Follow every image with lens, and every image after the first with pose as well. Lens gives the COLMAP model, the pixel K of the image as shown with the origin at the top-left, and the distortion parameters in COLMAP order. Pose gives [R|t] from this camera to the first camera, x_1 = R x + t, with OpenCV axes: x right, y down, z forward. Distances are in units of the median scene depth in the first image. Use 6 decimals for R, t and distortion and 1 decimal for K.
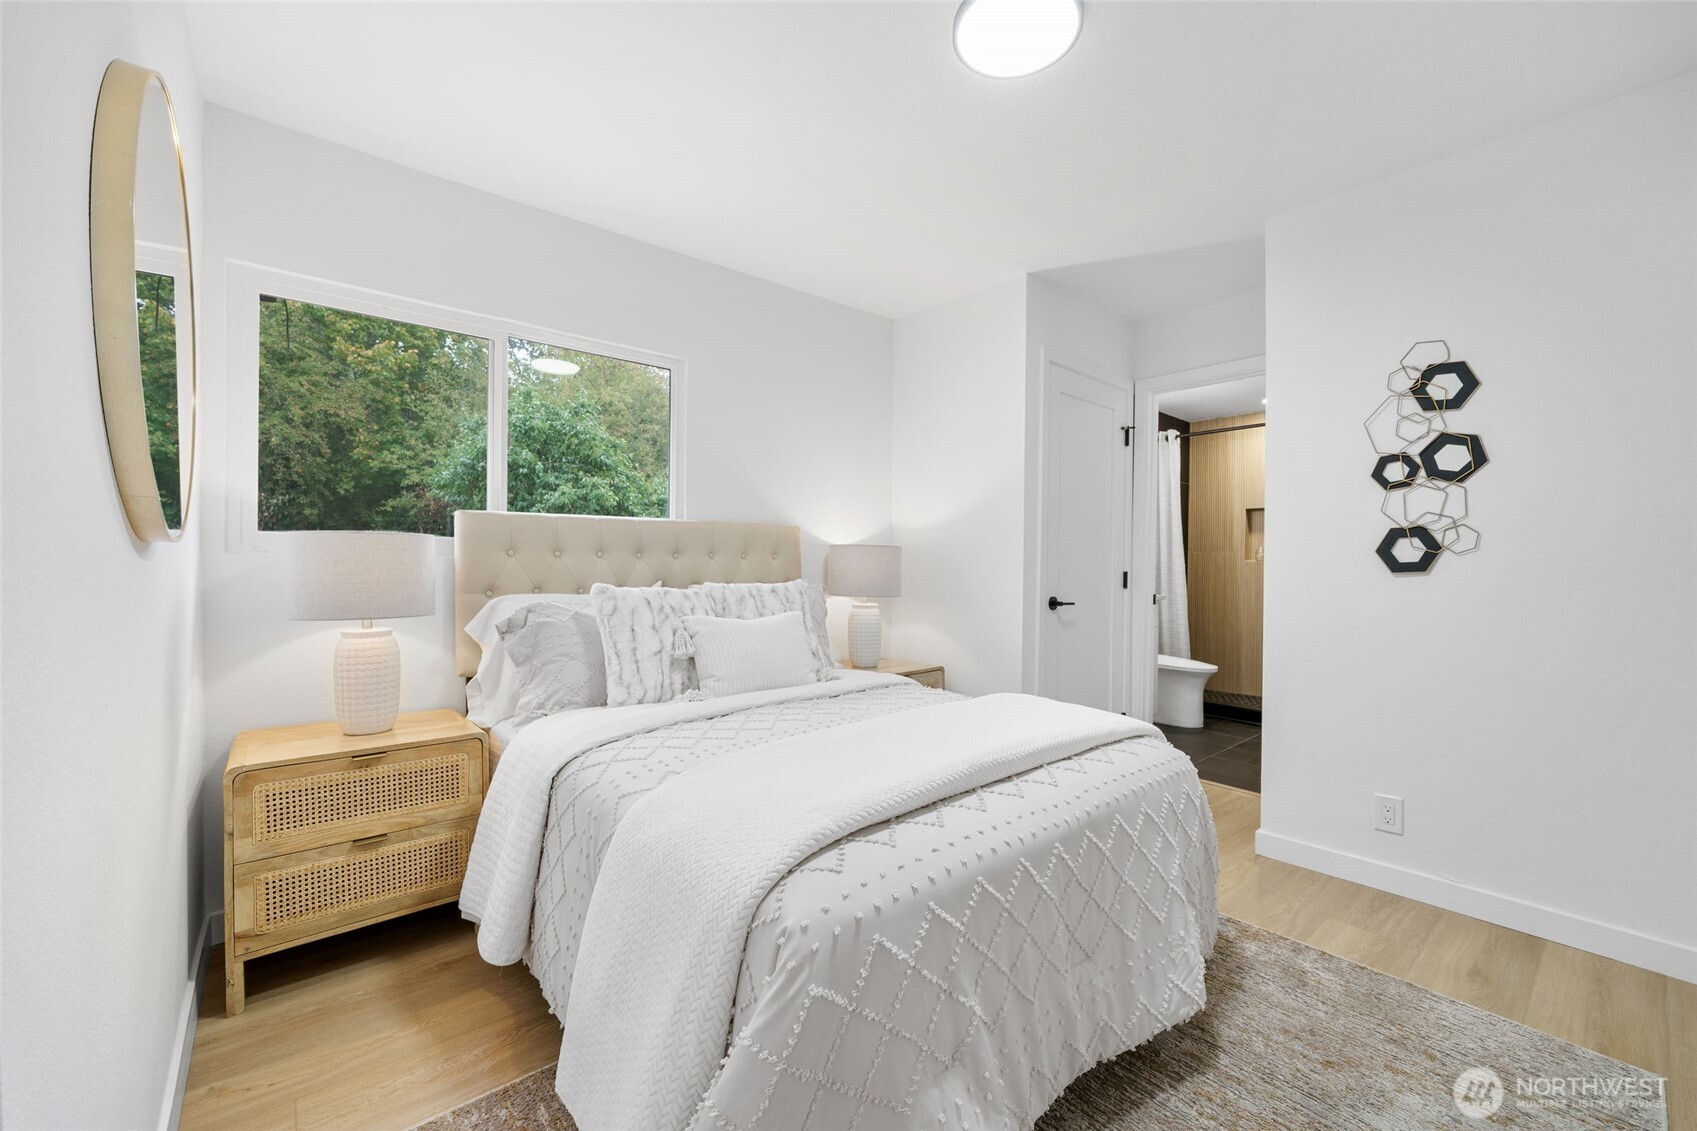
lens RADIAL K [[692.7, 0, 838.4], [0, 692.7, 563.7], [0, 0, 1]] dist [-0.000553, -0.000094]
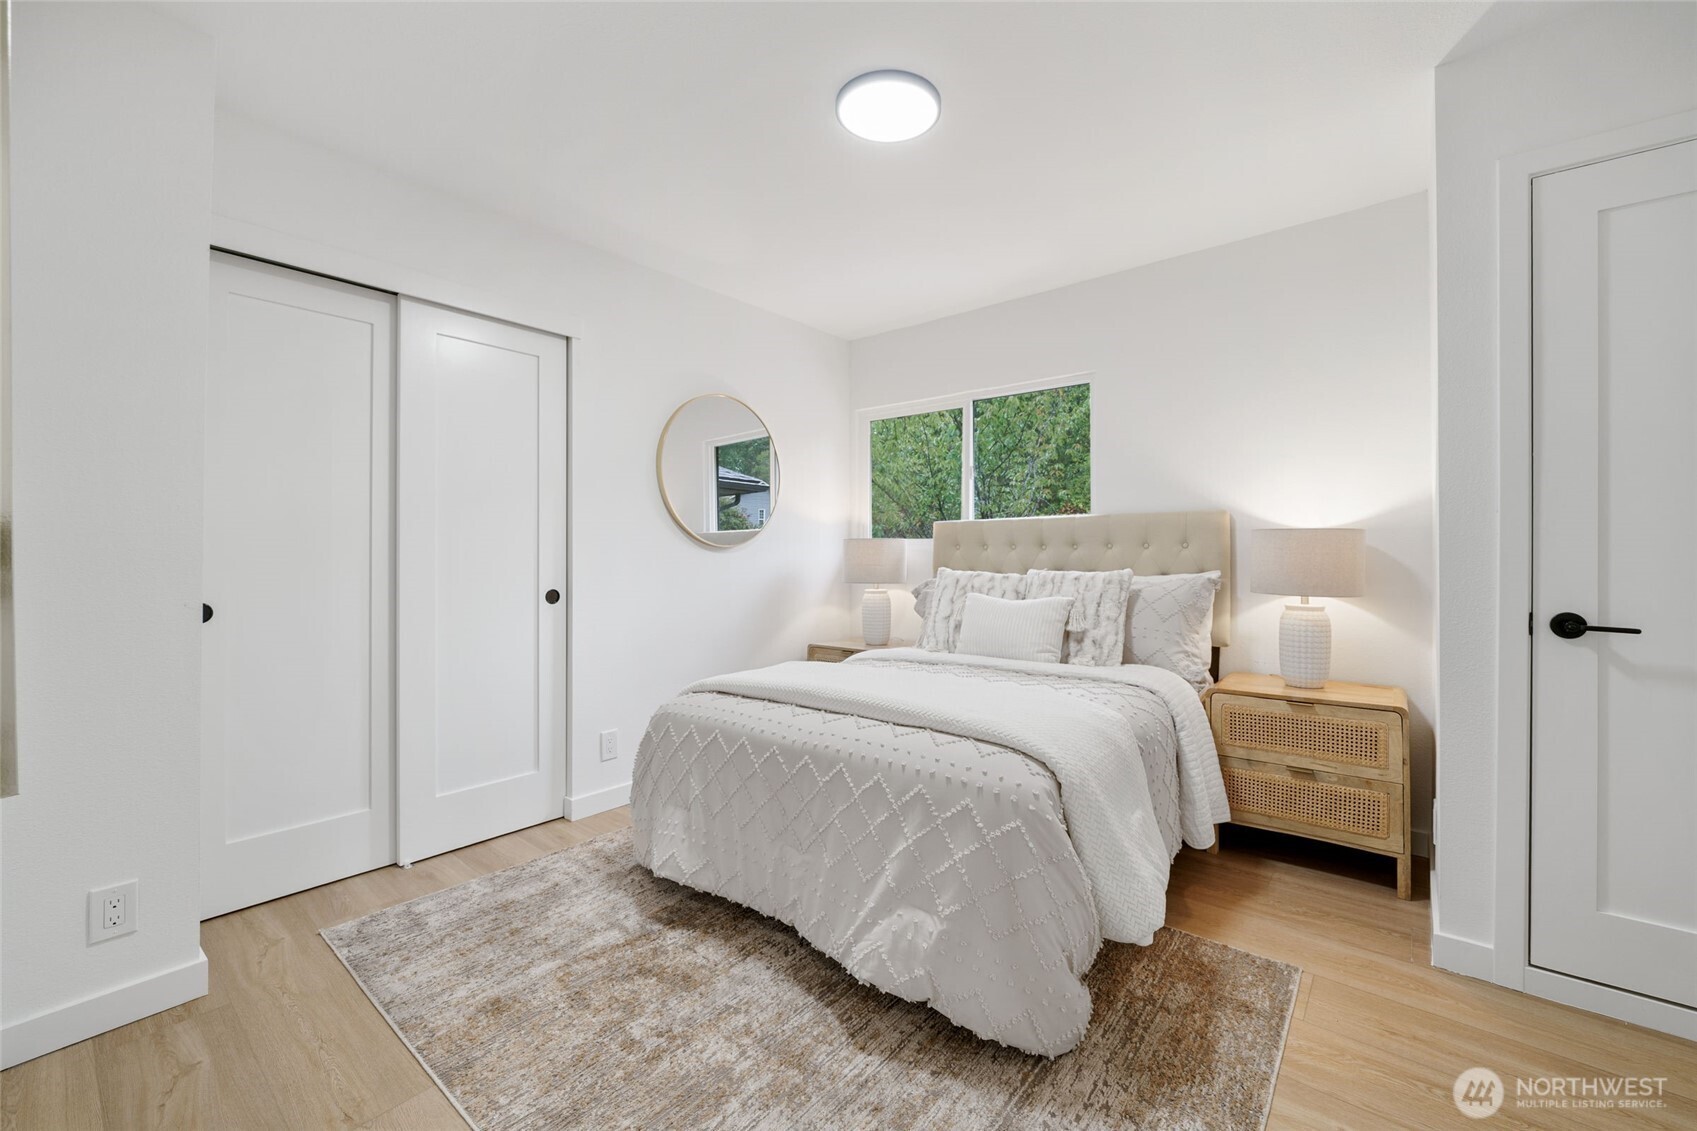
lens RADIAL K [[692.7, 0, 838.4], [0, 692.7, 563.7], [0, 0, 1]] dist [-0.000553, -0.000094]
pose [[0.214679, 0.019665, -0.976487, 0.855950], [0.017668, 0.999555, 0.024014, -0.018744], [0.976525, -0.022408, 0.214236, 0.370925]]
